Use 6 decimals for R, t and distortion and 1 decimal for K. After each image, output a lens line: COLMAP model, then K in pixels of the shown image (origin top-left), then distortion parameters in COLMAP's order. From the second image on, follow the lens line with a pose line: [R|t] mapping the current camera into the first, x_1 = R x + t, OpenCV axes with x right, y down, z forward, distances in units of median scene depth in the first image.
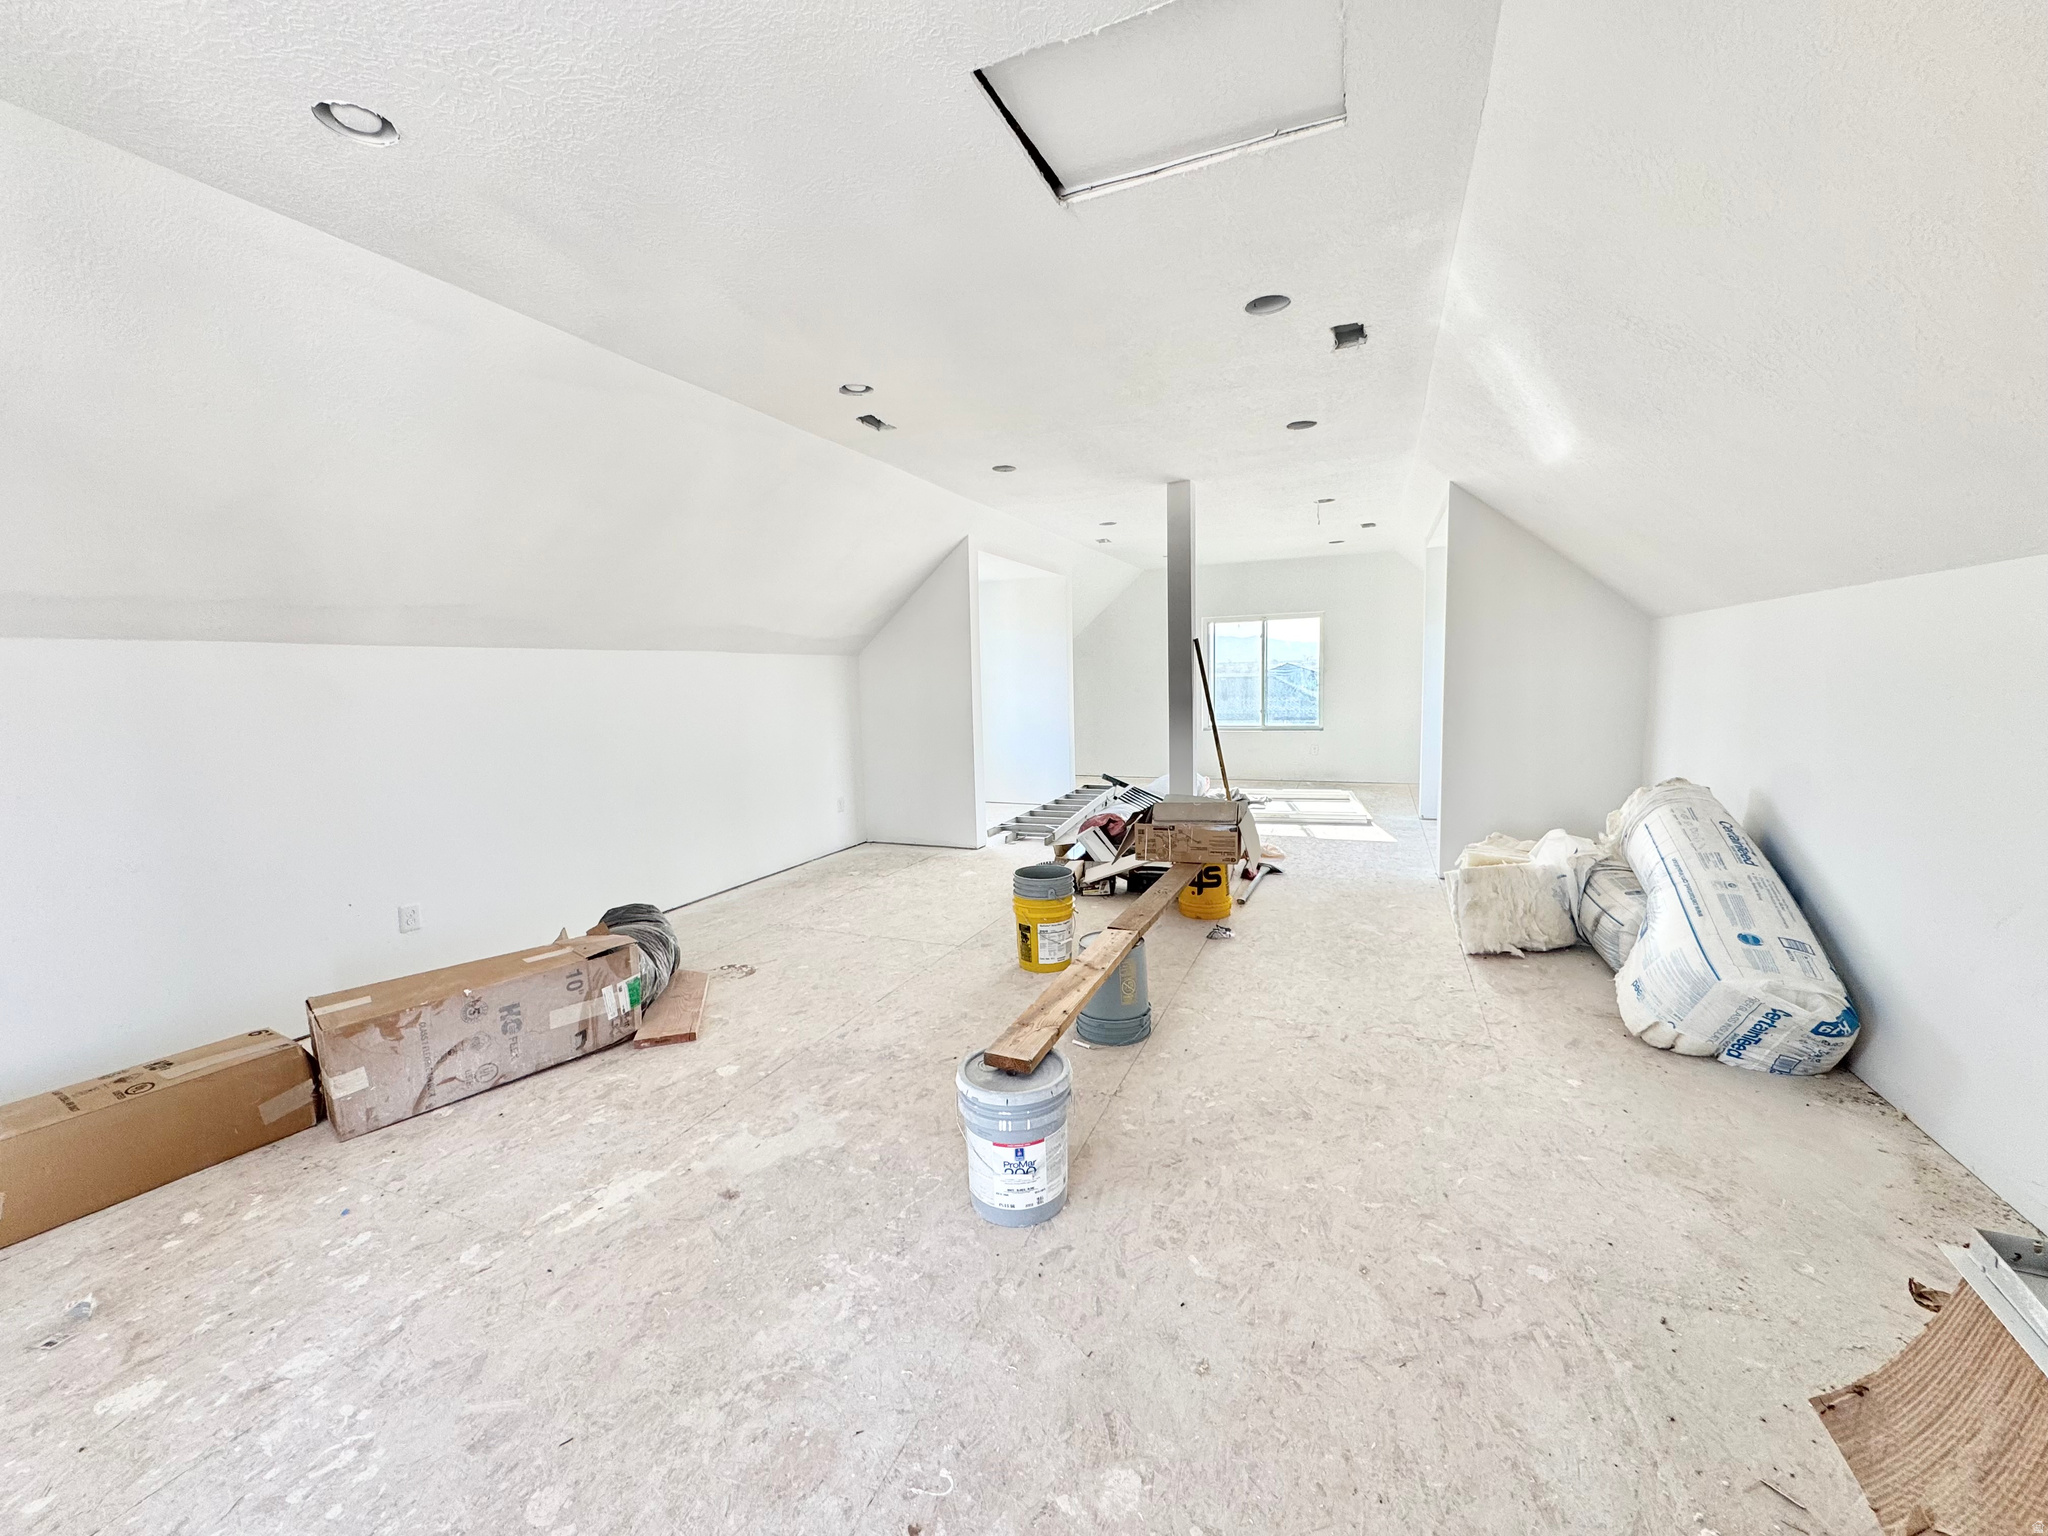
lens RADIAL K [[824.3, 0, 1023.8], [0, 824.3, 770.3], [0, 0, 1]] dist [0.001671, 0.000956]
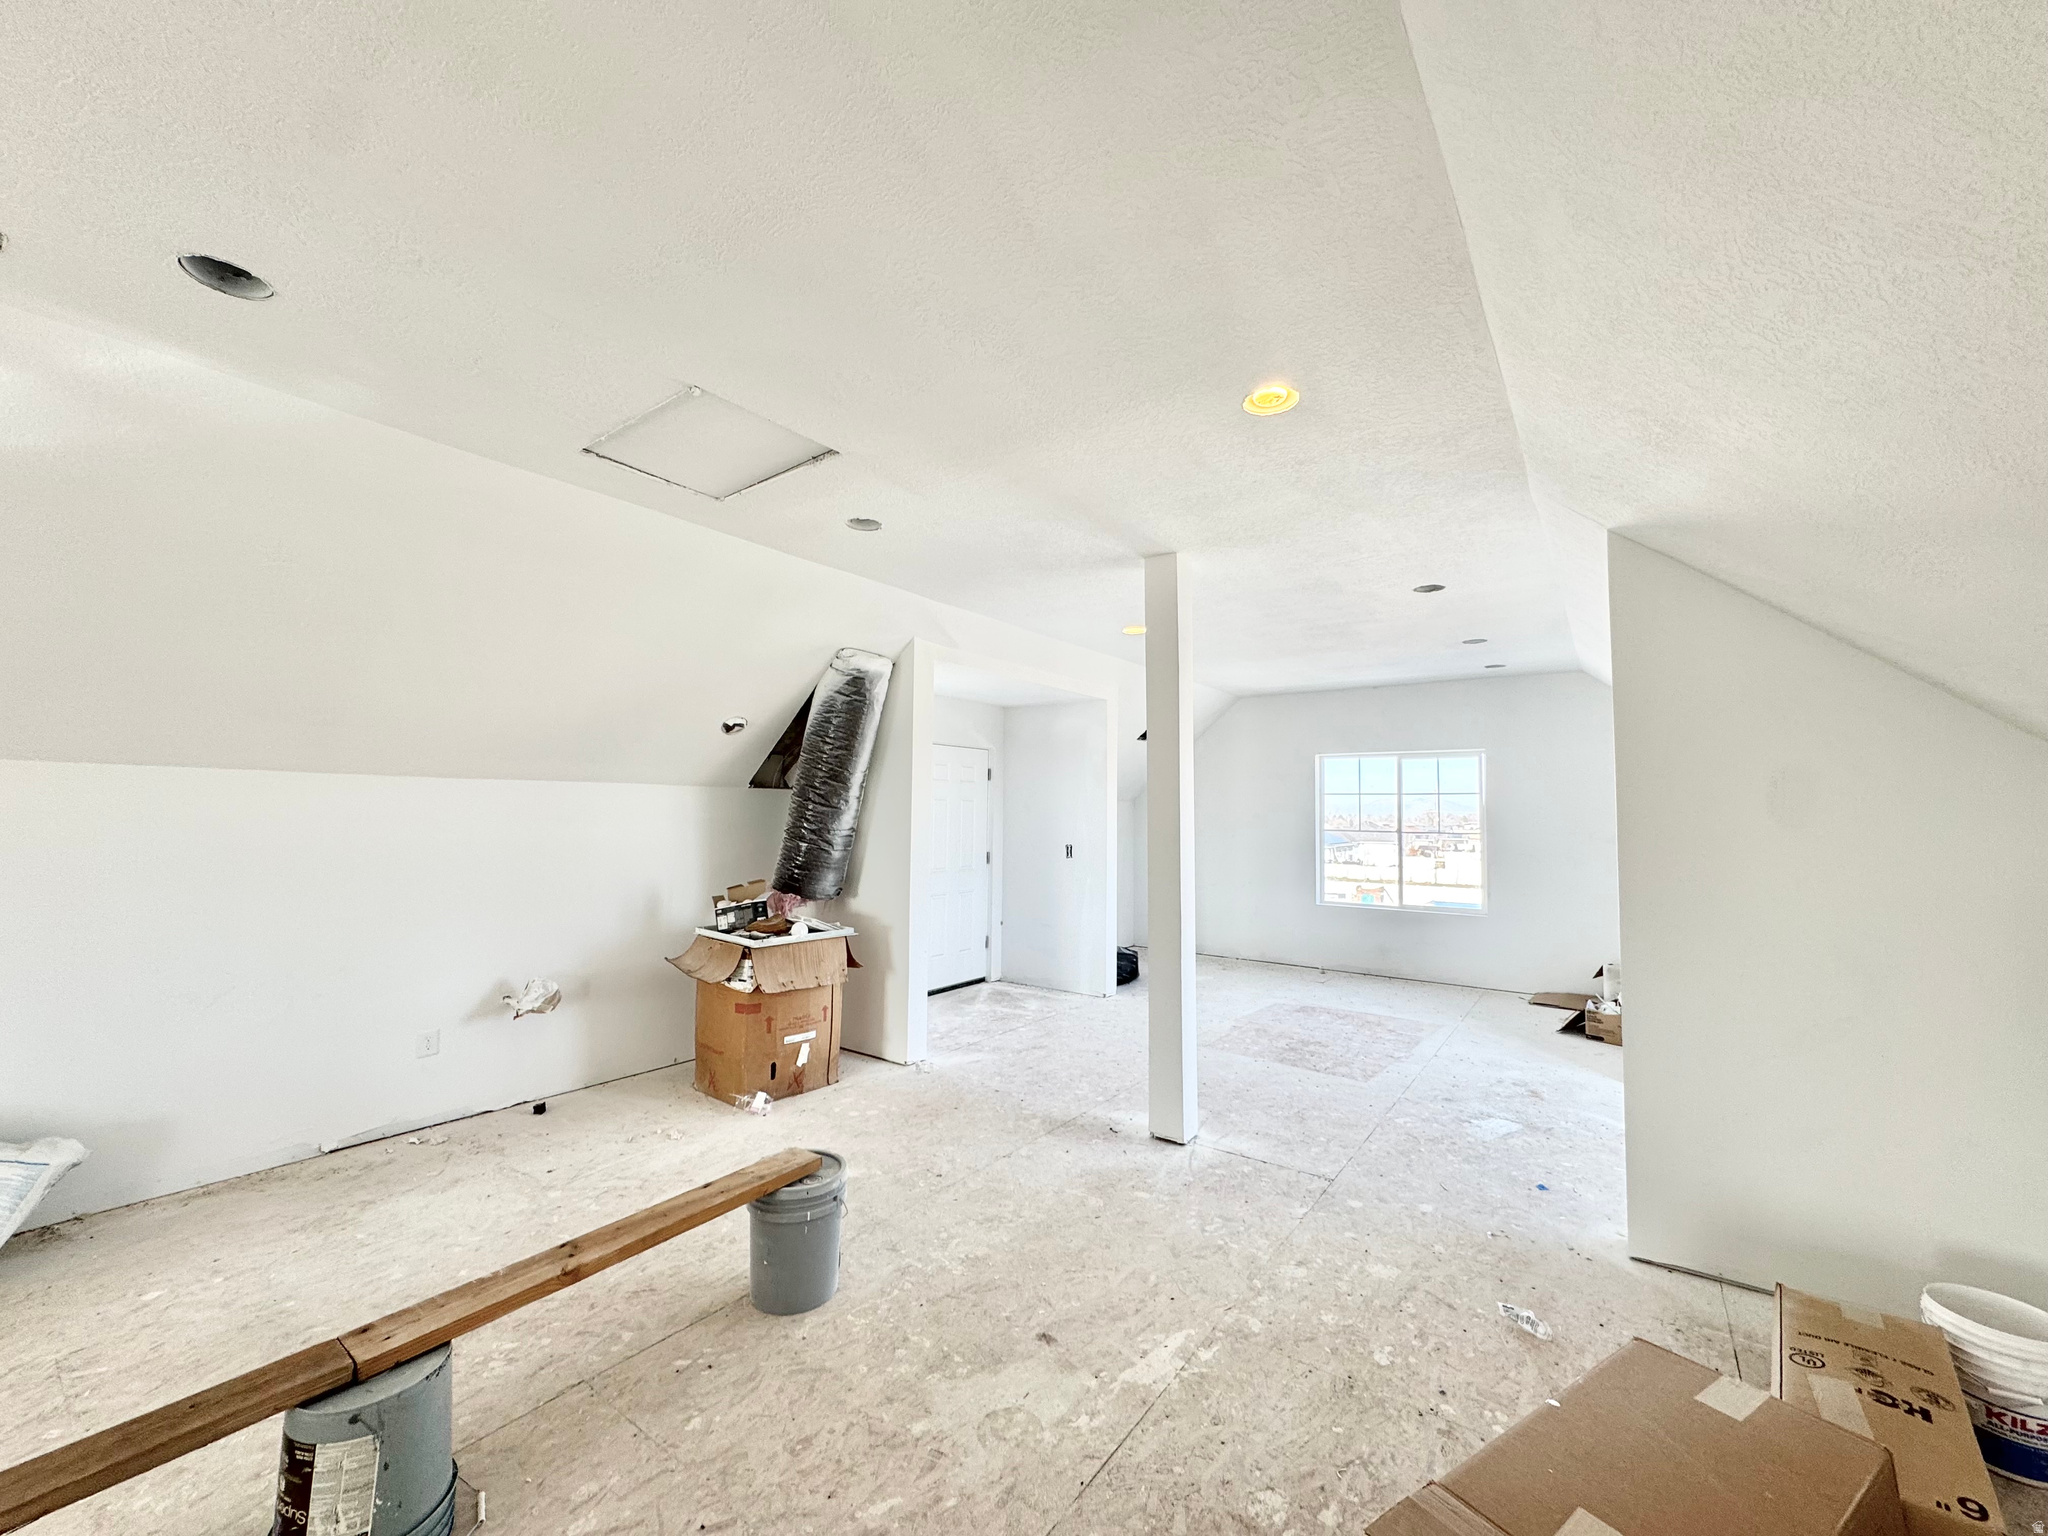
lens RADIAL K [[824.3, 0, 1023.4], [0, 824.3, 774.7], [0, 0, 1]] dist [0.001671, 0.000956]
pose [[-0.973402, 0.029471, 0.227200, -0.590164], [0.042785, 0.997629, 0.053899, -0.240159], [-0.225073, 0.062186, -0.972355, 1.982734]]
